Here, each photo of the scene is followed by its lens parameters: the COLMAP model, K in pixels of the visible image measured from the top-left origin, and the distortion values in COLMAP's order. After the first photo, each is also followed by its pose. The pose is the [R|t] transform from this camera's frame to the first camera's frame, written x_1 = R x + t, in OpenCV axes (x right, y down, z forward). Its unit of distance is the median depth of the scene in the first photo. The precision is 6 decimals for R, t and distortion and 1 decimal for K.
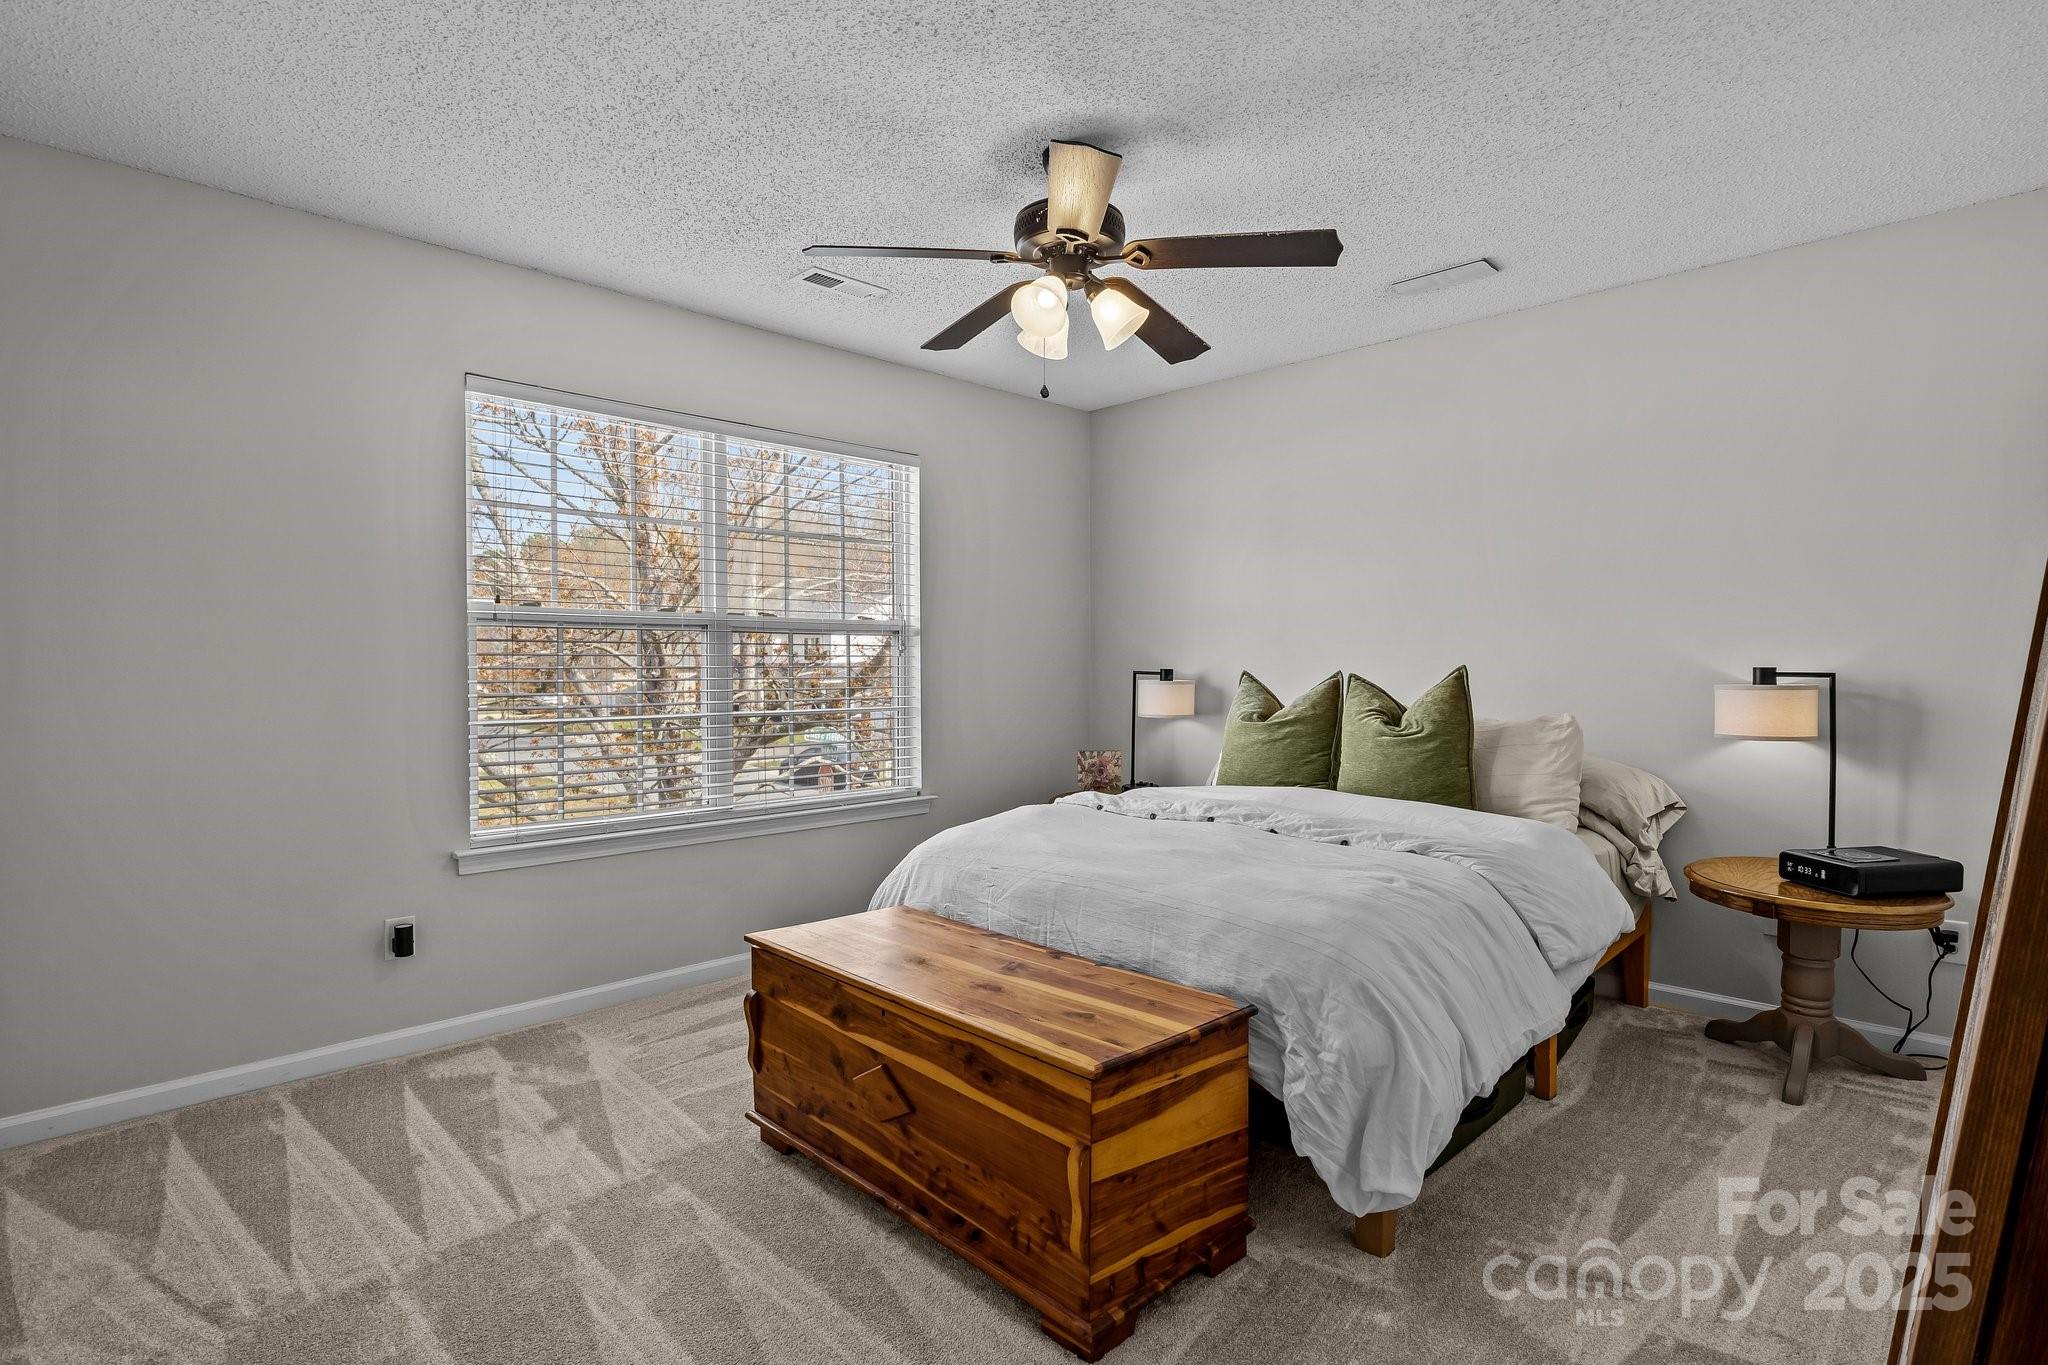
lens RADIAL K [[1014.9, 0, 1028.8], [0, 1014.9, 669.4], [0, 0, 1]] dist [-0.008154, -0.001344]
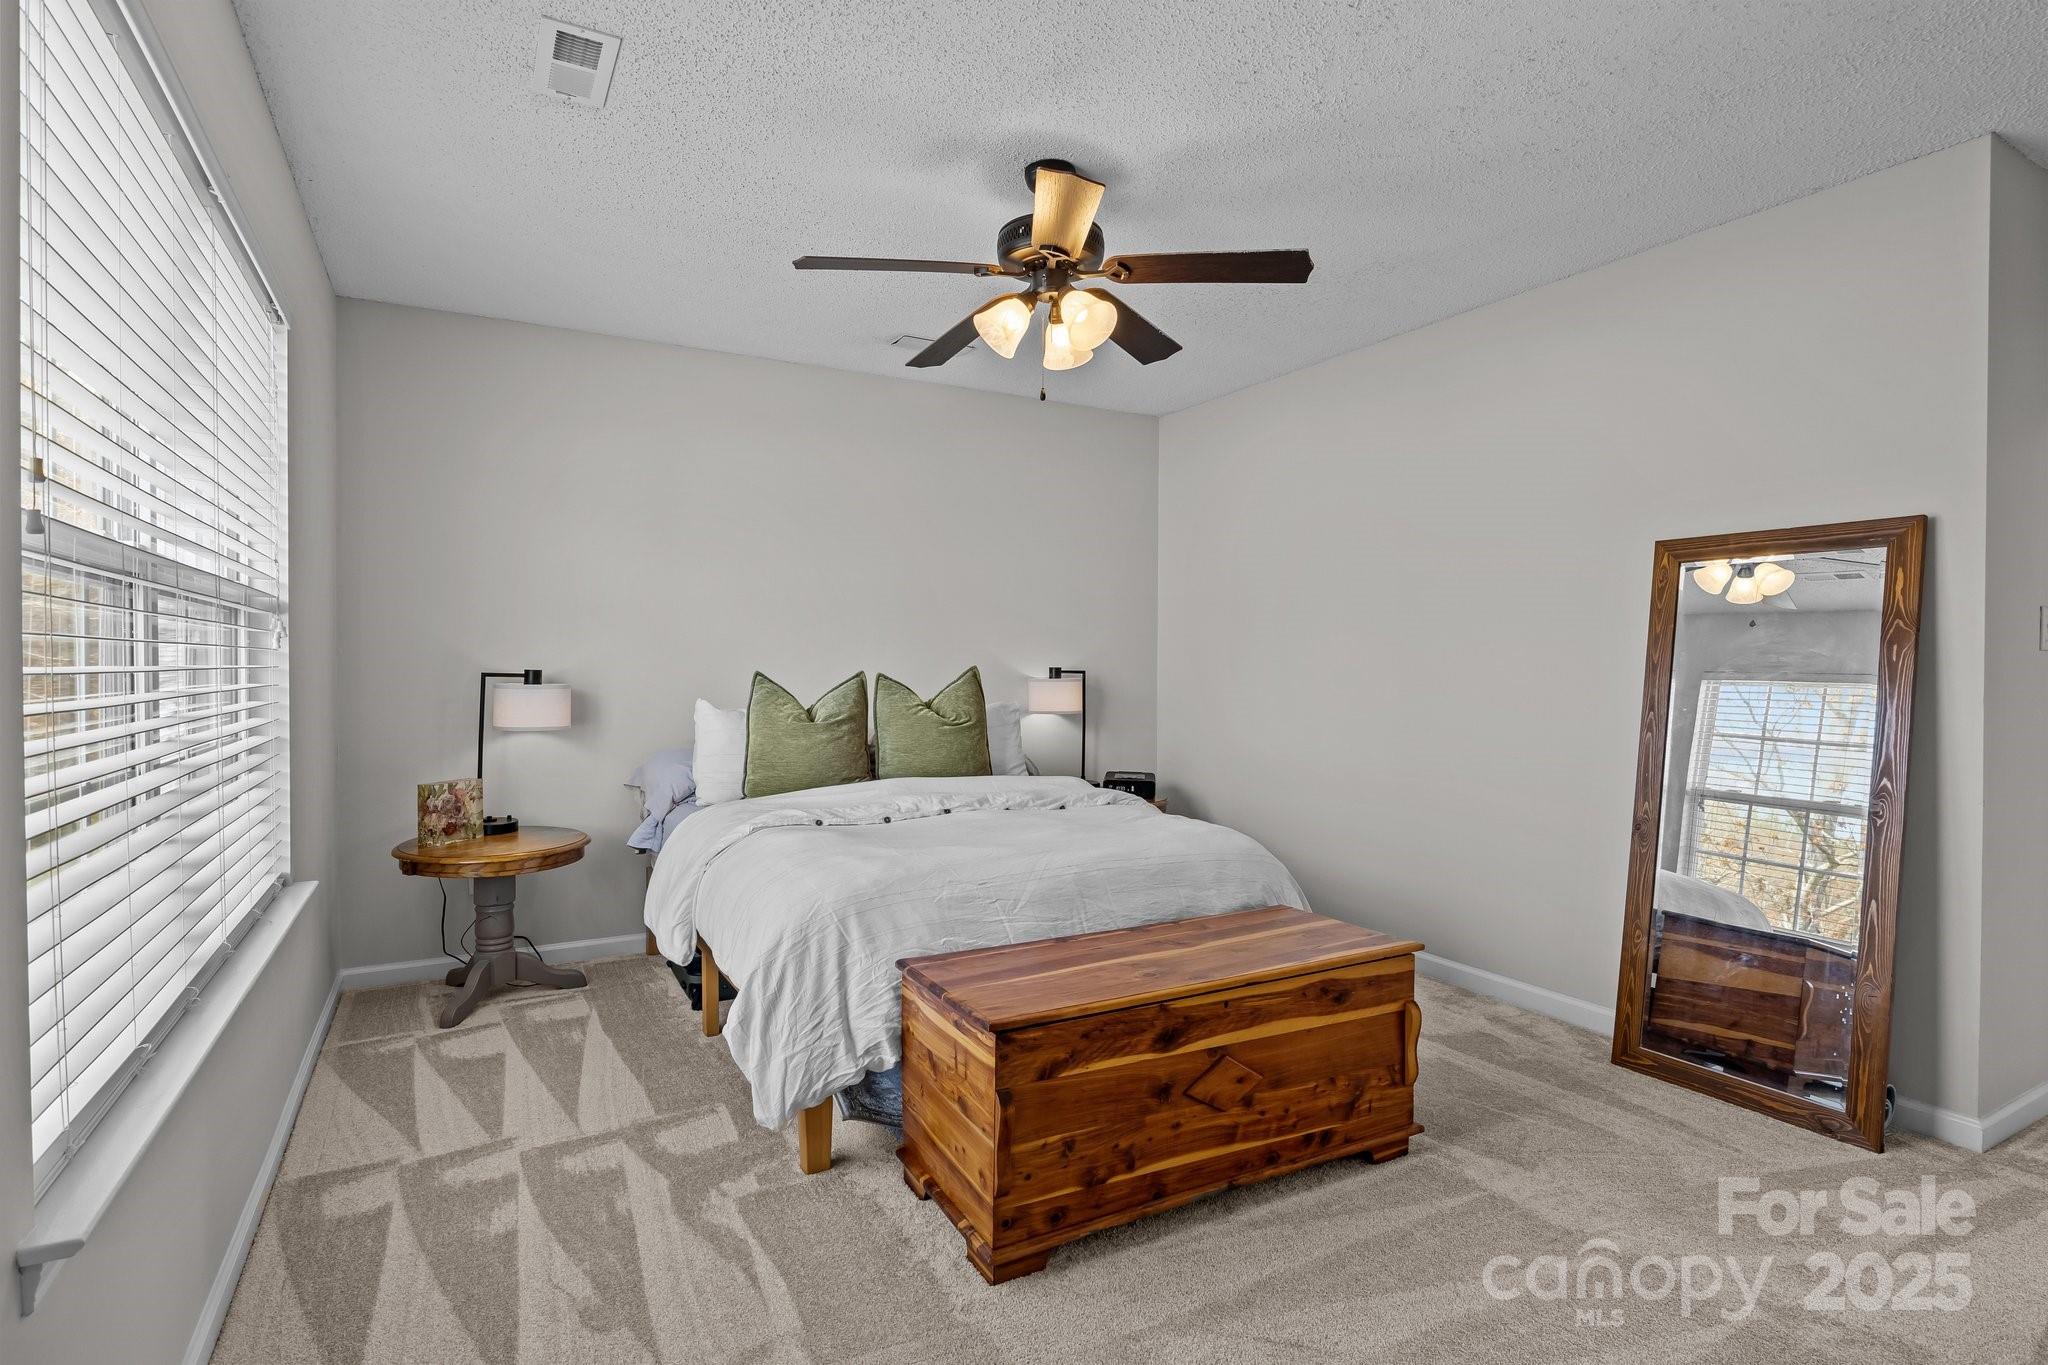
lens RADIAL K [[1014.9, 0, 1028.8], [0, 1014.9, 676.1], [0, 0, 1]] dist [-0.008154, -0.001344]
pose [[0.266646, -0.007057, 0.963769, -0.813702], [0.002040, 0.999975, 0.006758, 0.000176], [-0.963792, 0.000164, 0.266654, 0.634302]]
